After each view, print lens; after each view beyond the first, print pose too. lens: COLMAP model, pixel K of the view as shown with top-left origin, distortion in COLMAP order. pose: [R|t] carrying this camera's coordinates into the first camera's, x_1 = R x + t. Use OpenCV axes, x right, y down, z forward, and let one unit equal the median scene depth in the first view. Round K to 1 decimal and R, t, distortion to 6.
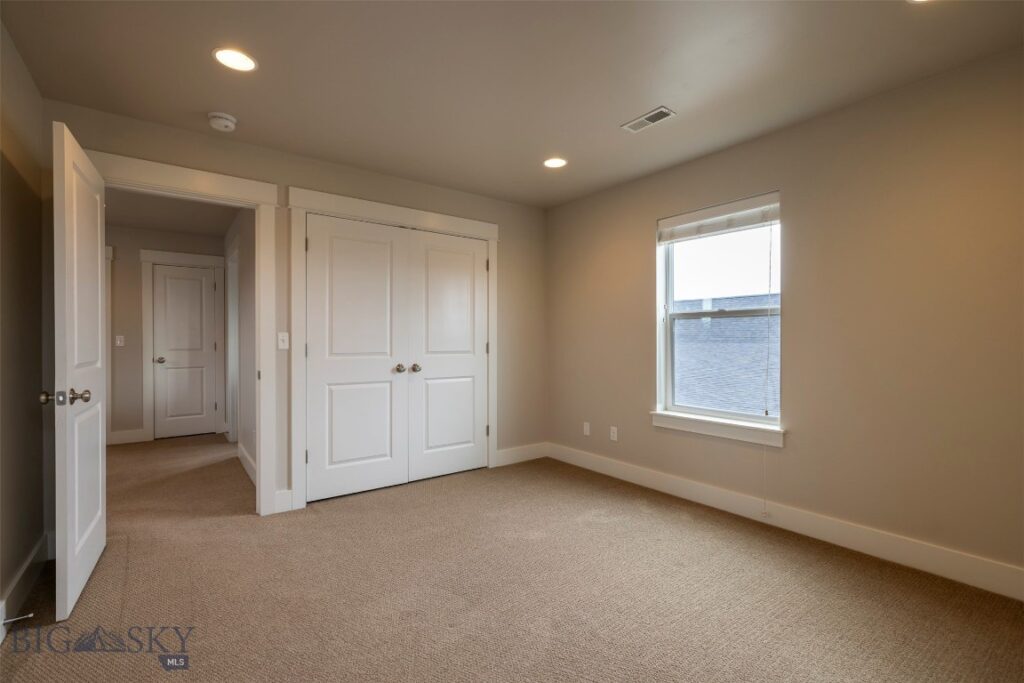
lens RADIAL K [[459.7, 0, 511.1], [0, 459.7, 342.8], [0, 0, 1]] dist [-0.001504, 0.000305]
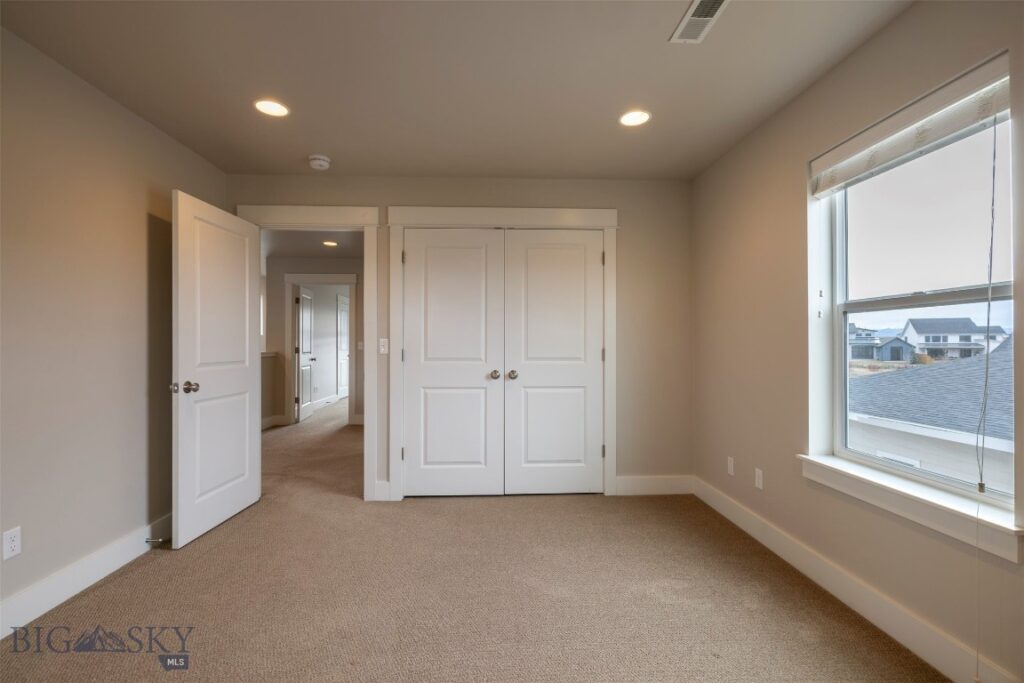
lens RADIAL K [[459.7, 0, 508.6], [0, 459.7, 343.0], [0, 0, 1]] dist [-0.001504, 0.000305]
pose [[0.825635, -0.002241, -0.564201, 0.332512], [-0.002789, 0.999964, -0.008053, -0.003553], [0.564198, 0.008222, 0.825598, 0.222460]]
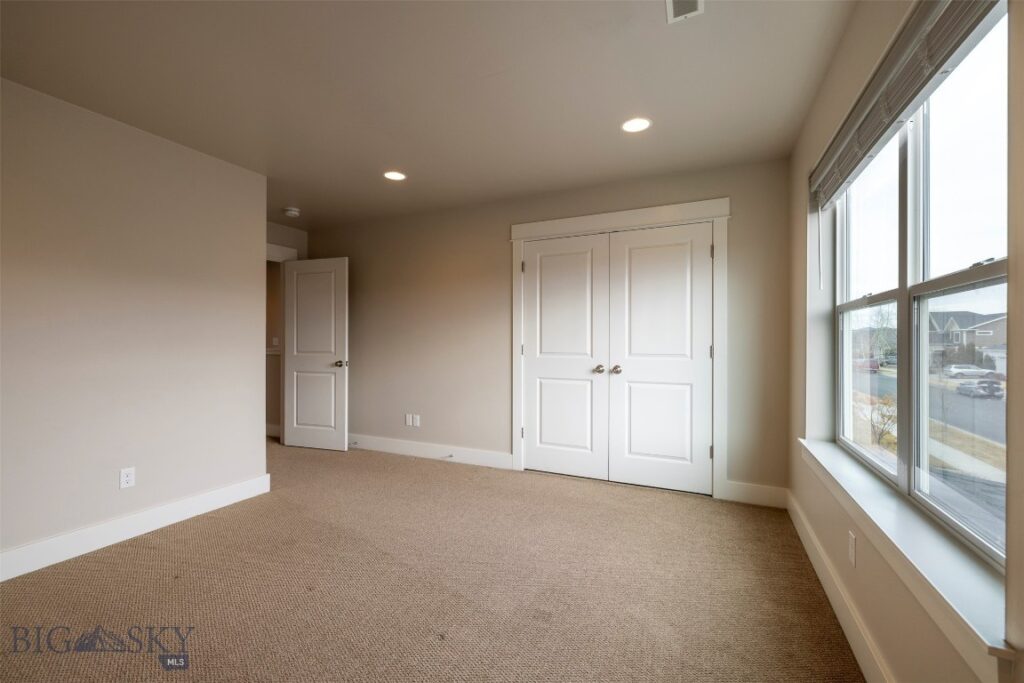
lens RADIAL K [[447.2, 0, 497.6], [0, 447.2, 343.9], [0, 0, 1]] dist [0.001567, 0.000401]
pose [[0.429371, 0.005345, -0.903112, 0.588150], [-0.005974, 0.999977, 0.003078, -0.002912], [0.903108, 0.004074, 0.429393, 0.359100]]
